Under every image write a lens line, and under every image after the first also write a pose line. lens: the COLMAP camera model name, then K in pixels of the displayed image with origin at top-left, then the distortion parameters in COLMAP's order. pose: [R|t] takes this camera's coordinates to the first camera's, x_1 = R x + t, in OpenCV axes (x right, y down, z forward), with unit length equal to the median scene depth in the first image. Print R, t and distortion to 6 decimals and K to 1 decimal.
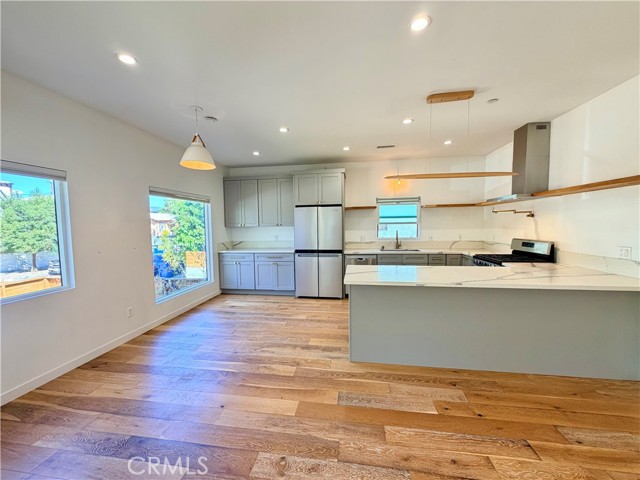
lens RADIAL K [[255.0, 0, 316.6], [0, 255.0, 236.8], [0, 0, 1]] dist [0.000233, -0.000172]
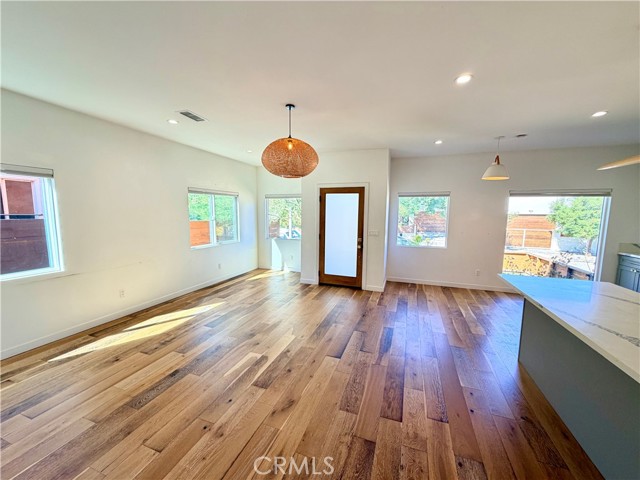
lens RADIAL K [[255.0, 0, 319.9], [0, 255.0, 241.4], [0, 0, 1]] dist [0.000233, -0.000172]
pose [[-0.189283, 0.122032, -0.974310, 1.399539], [-0.055117, 0.989363, 0.134625, -0.085670], [0.980374, 0.079183, -0.180544, 0.423031]]
